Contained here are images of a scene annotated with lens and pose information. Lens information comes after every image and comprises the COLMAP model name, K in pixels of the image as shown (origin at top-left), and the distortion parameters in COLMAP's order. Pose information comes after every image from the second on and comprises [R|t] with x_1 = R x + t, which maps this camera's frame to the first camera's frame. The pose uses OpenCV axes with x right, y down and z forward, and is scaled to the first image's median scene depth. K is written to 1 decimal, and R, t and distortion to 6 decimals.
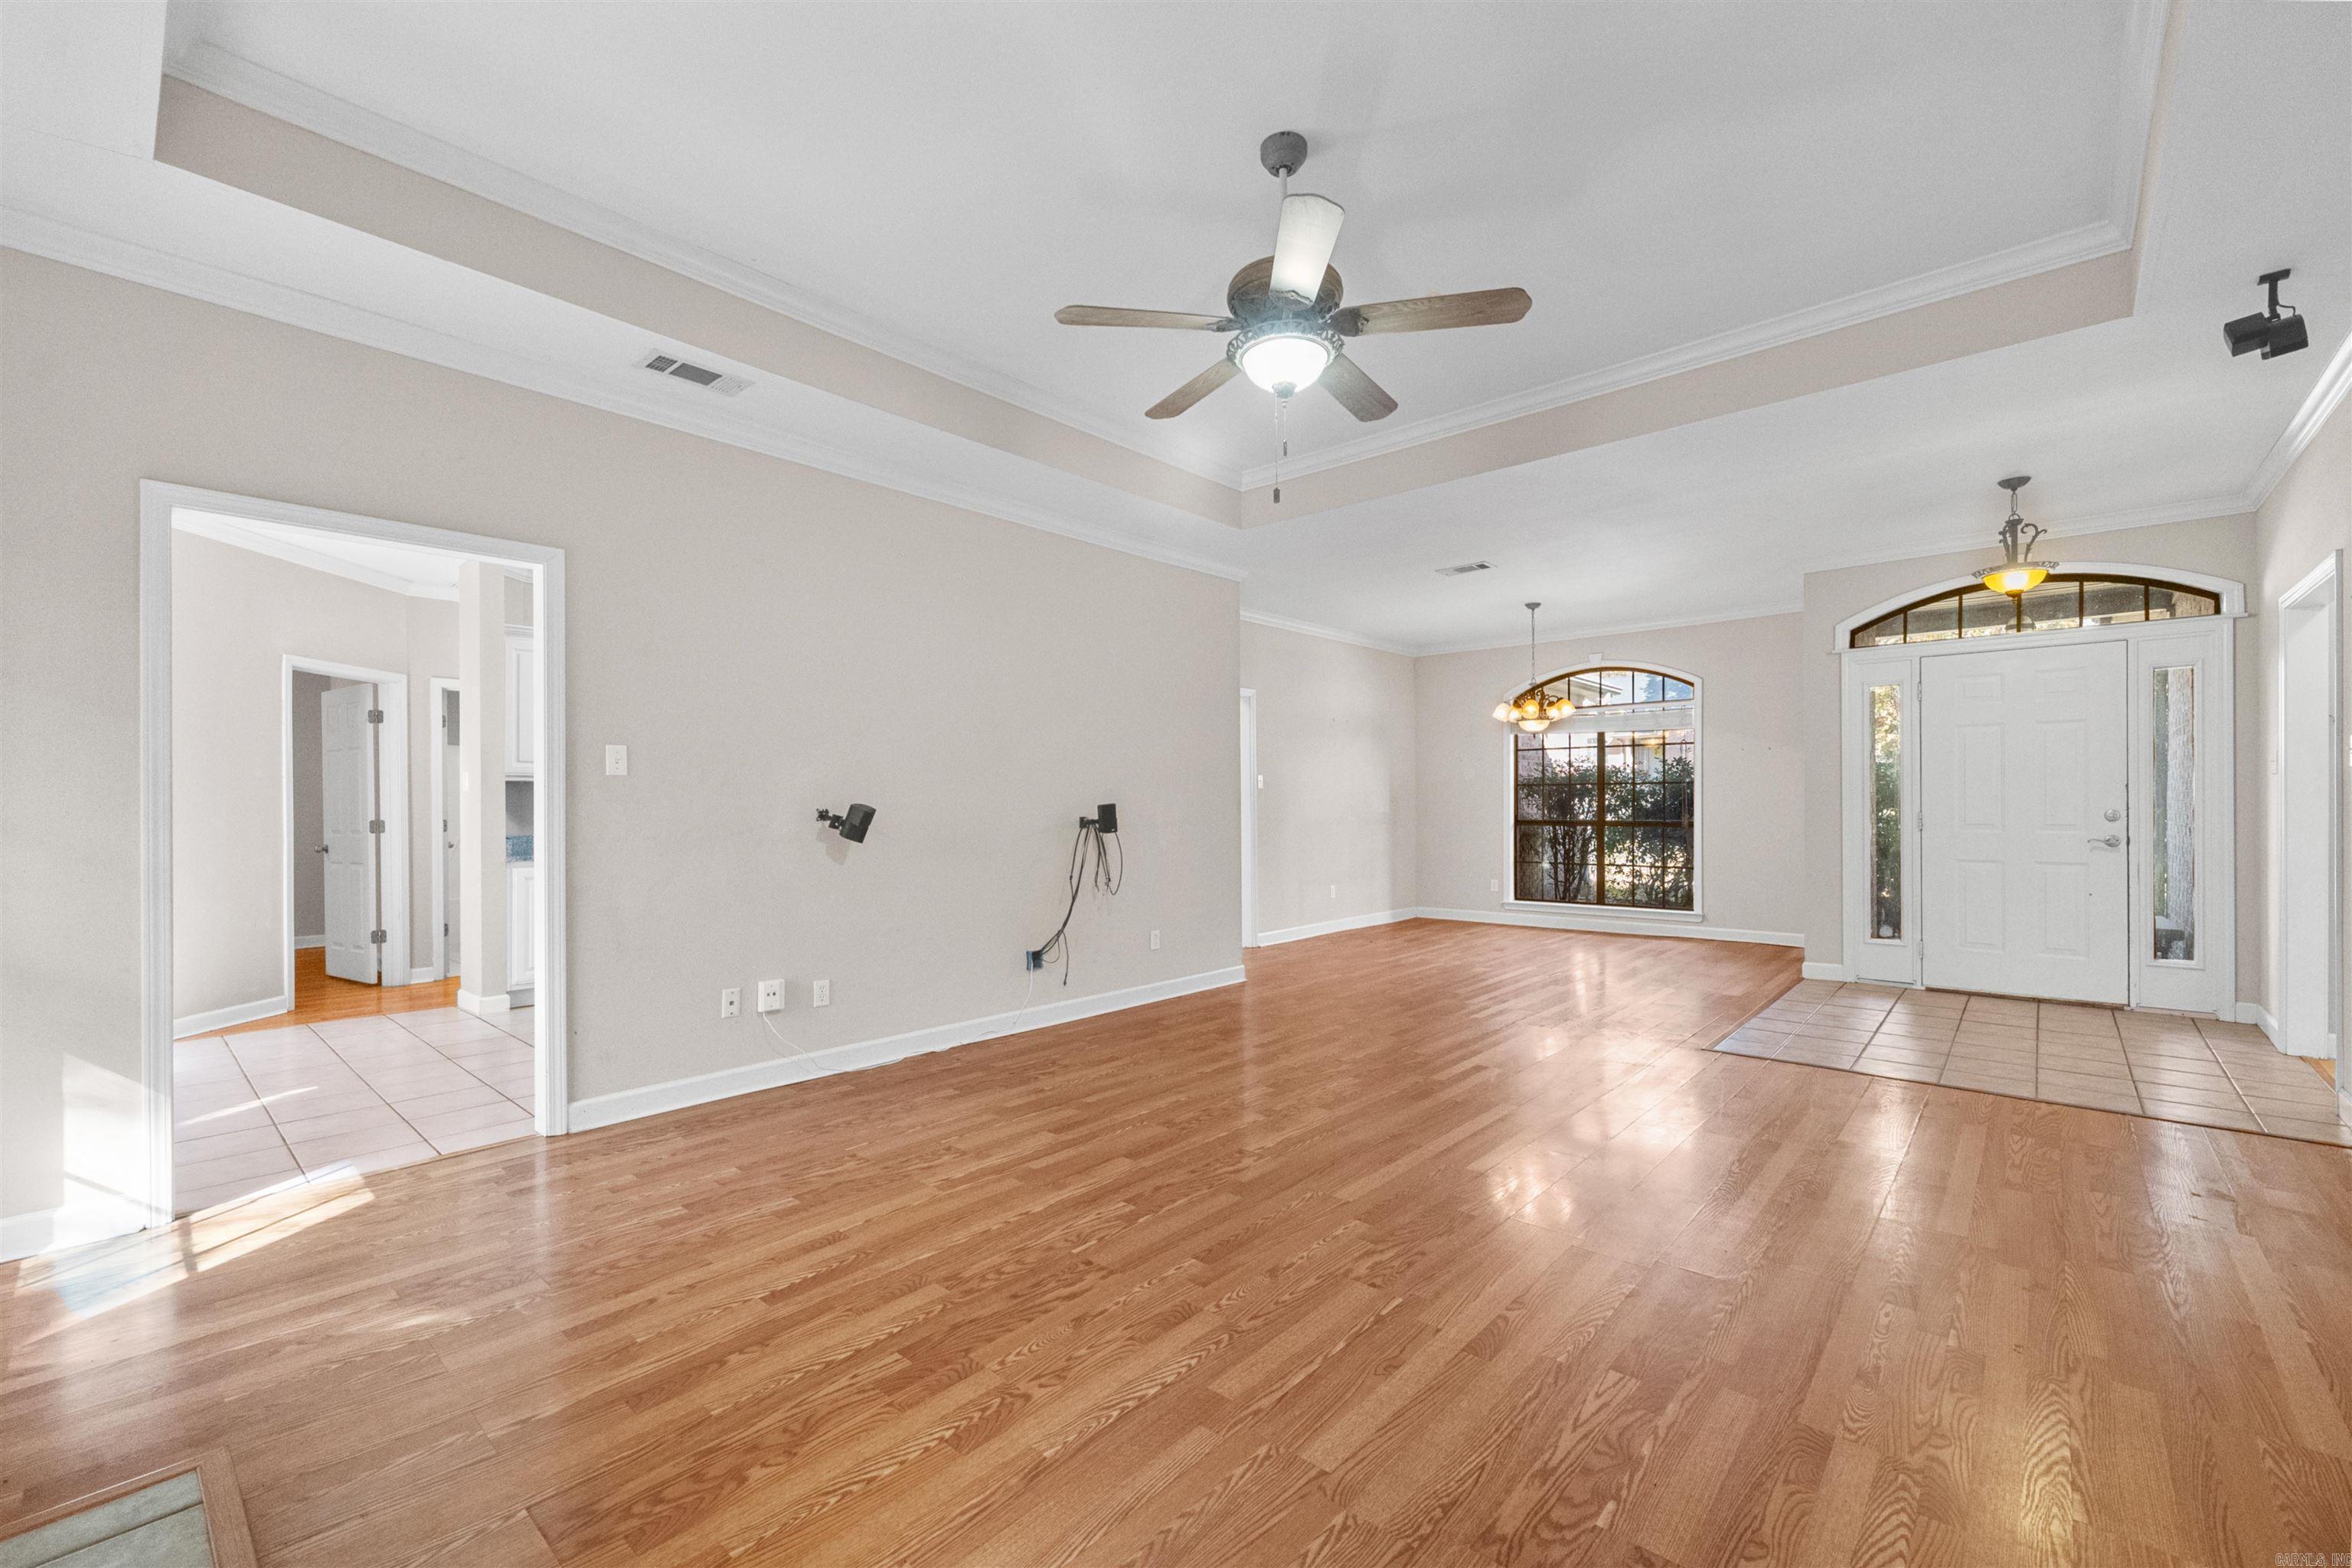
lens RADIAL K [[961.8, 0, 1184.1], [0, 961.8, 809.2], [0, 0, 1]] dist [0.003079, -0.002420]
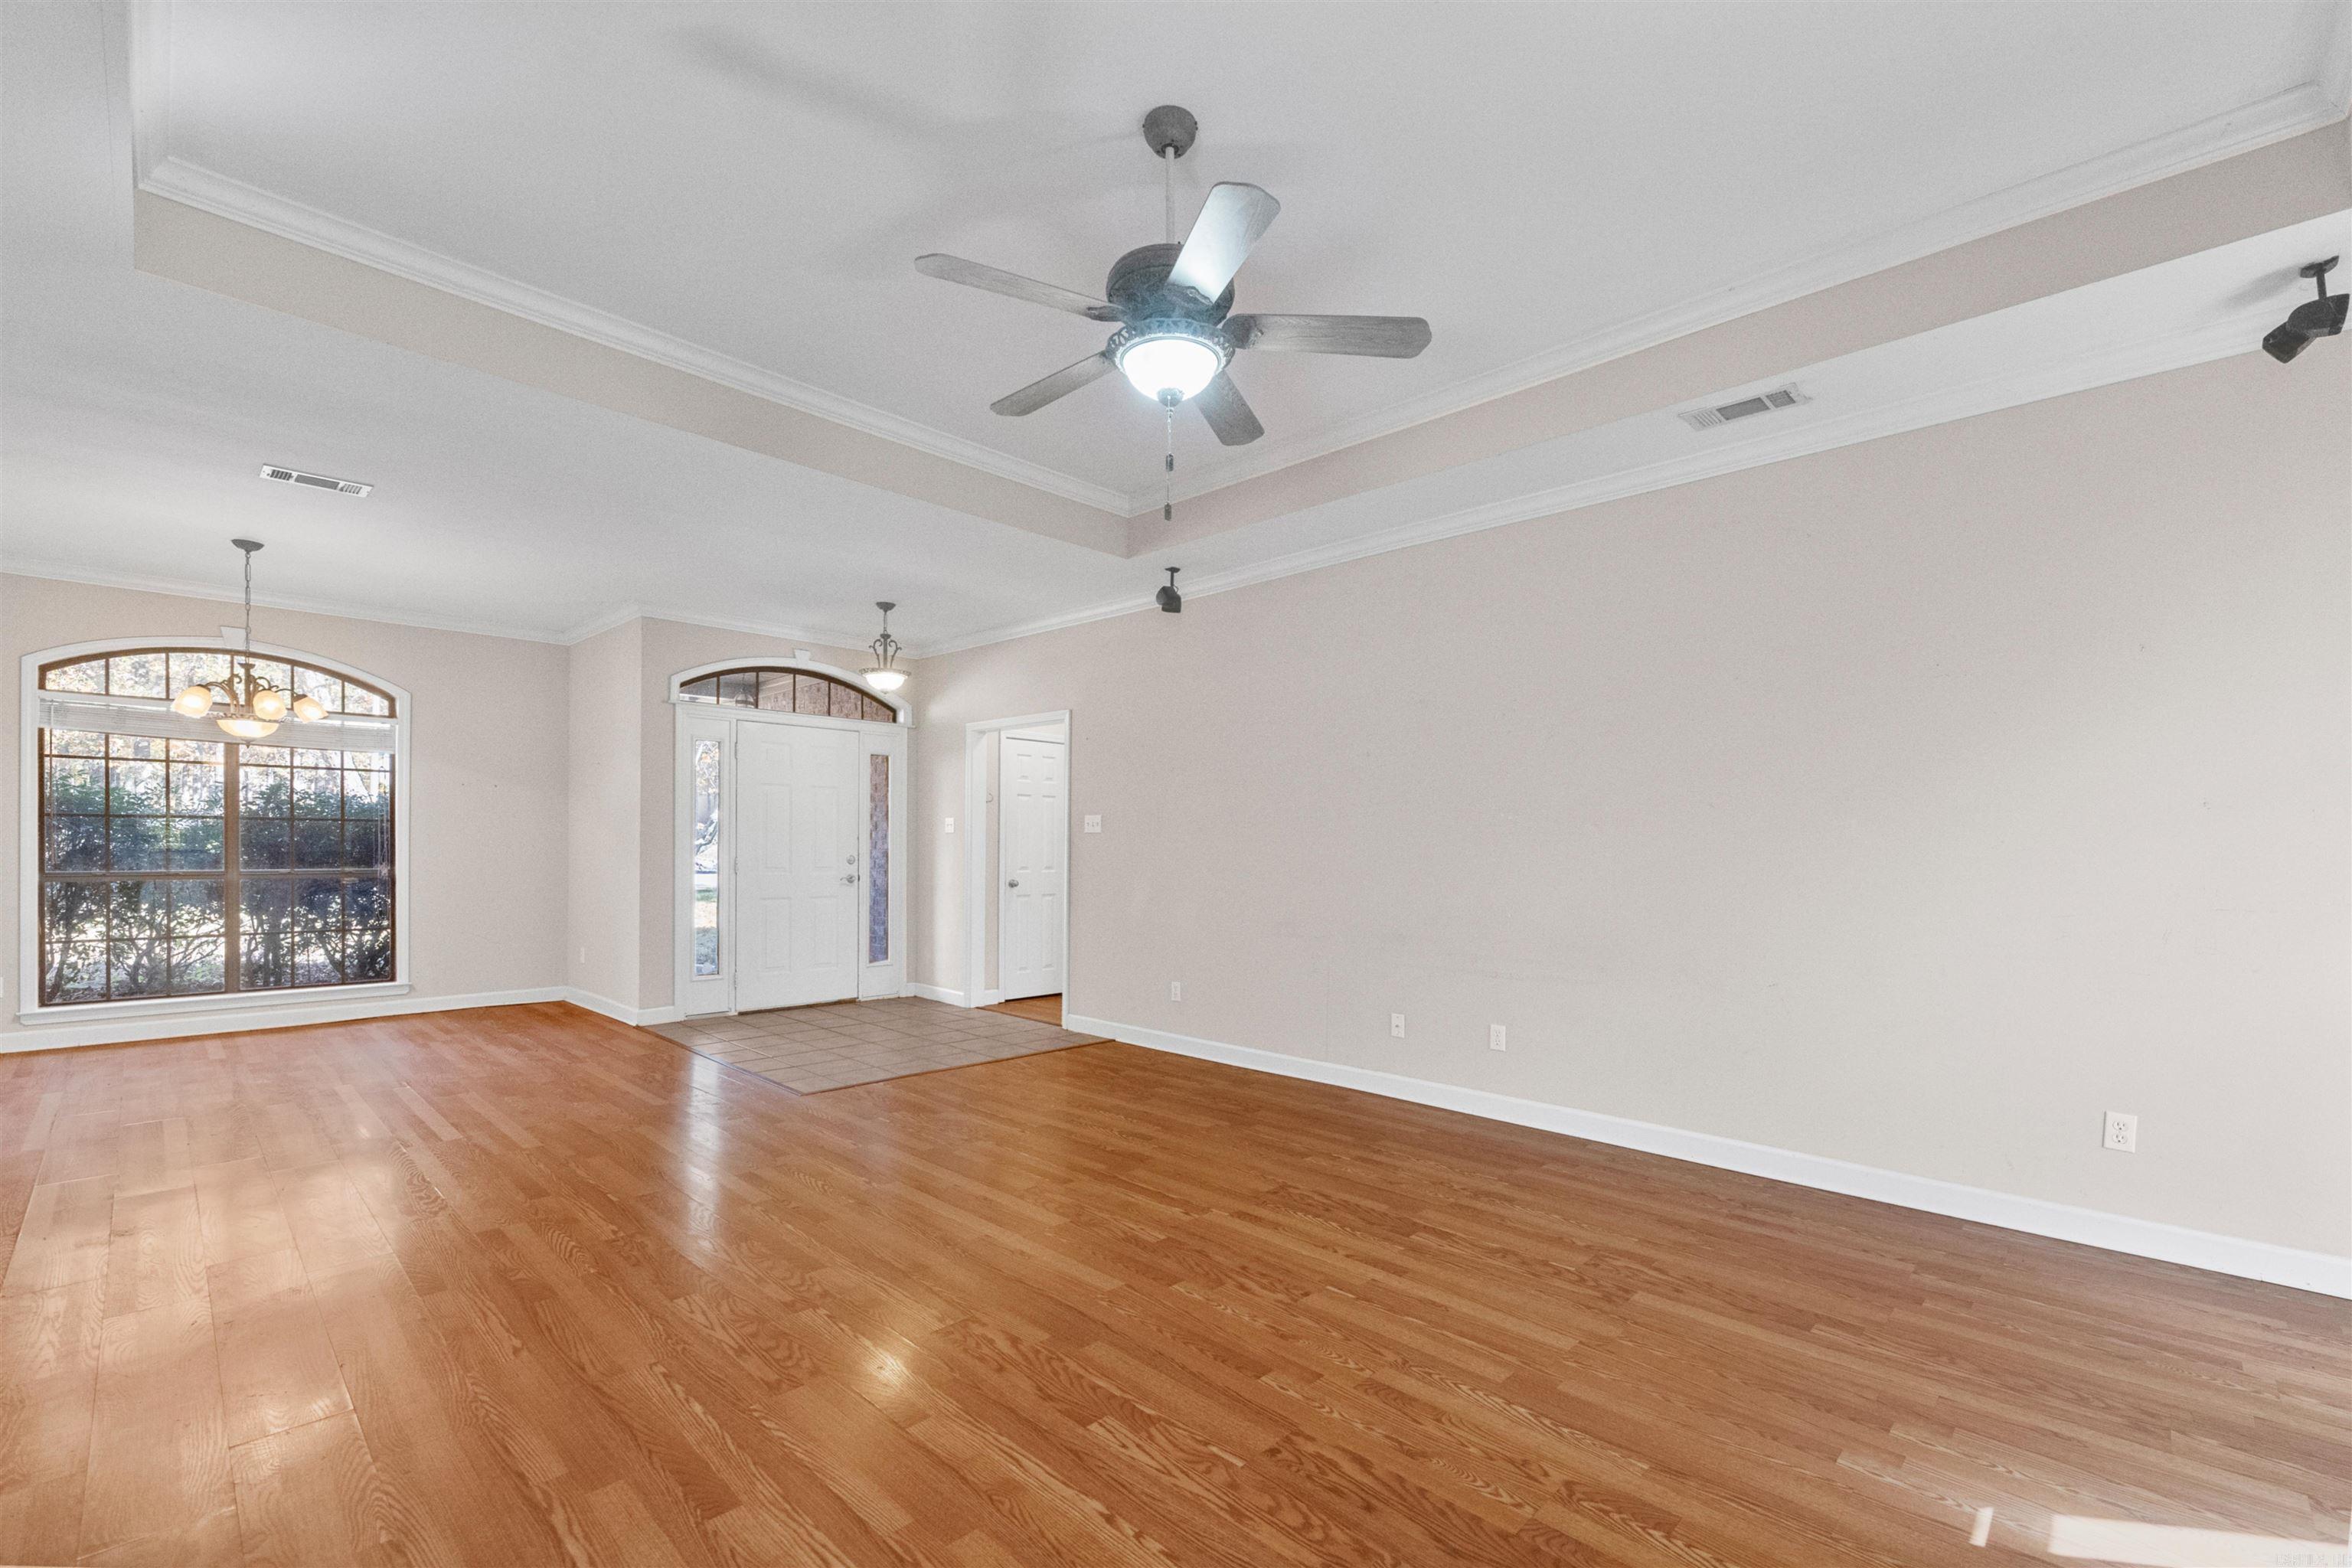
lens RADIAL K [[961.8, 0, 1228.2], [0, 961.8, 845.4], [0, 0, 1]] dist [0.003079, -0.002420]
pose [[0.047123, 0.007786, 0.998859, -0.578727], [-0.002573, 0.999967, -0.007673, -0.007026], [-0.998886, -0.002209, 0.047142, 0.658481]]
